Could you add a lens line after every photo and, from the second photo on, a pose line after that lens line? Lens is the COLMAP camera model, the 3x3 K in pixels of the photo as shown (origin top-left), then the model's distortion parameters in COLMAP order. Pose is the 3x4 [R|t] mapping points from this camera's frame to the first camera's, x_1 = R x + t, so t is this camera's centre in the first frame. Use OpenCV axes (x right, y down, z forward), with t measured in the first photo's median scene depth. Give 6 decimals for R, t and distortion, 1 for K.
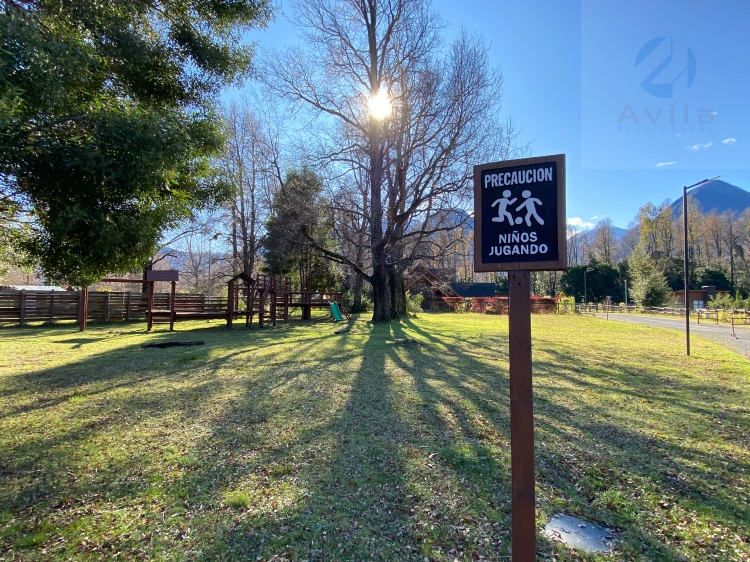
lens RADIAL K [[372.5, 0, 375.0], [0, 372.5, 281.0], [0, 0, 1]] dist [-0.000604, -0.000282]
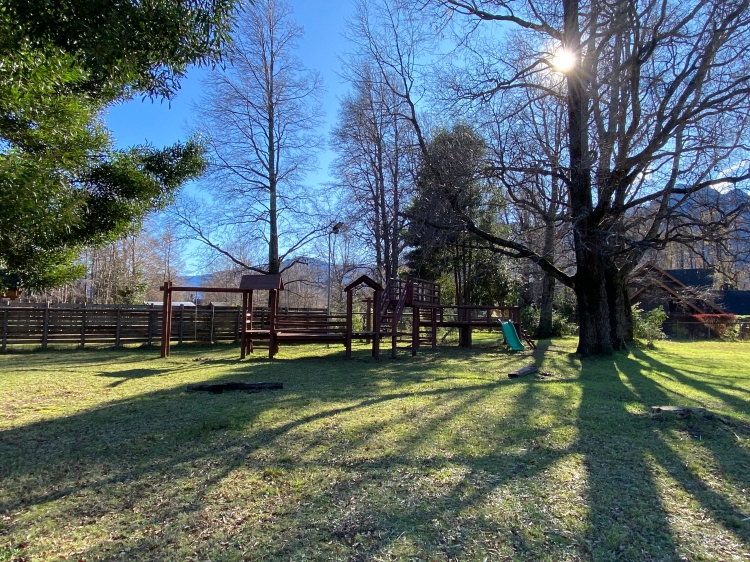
lens RADIAL K [[467.4, 0, 375.0], [0, 467.4, 281.0], [0, 0, 1]] dist [0.098915, -0.113479]
pose [[0.925970, -0.027271, -0.376611, -0.018779], [0.016050, 0.999330, -0.032901, 0.014183], [0.377255, 0.024421, 0.925787, 0.202248]]
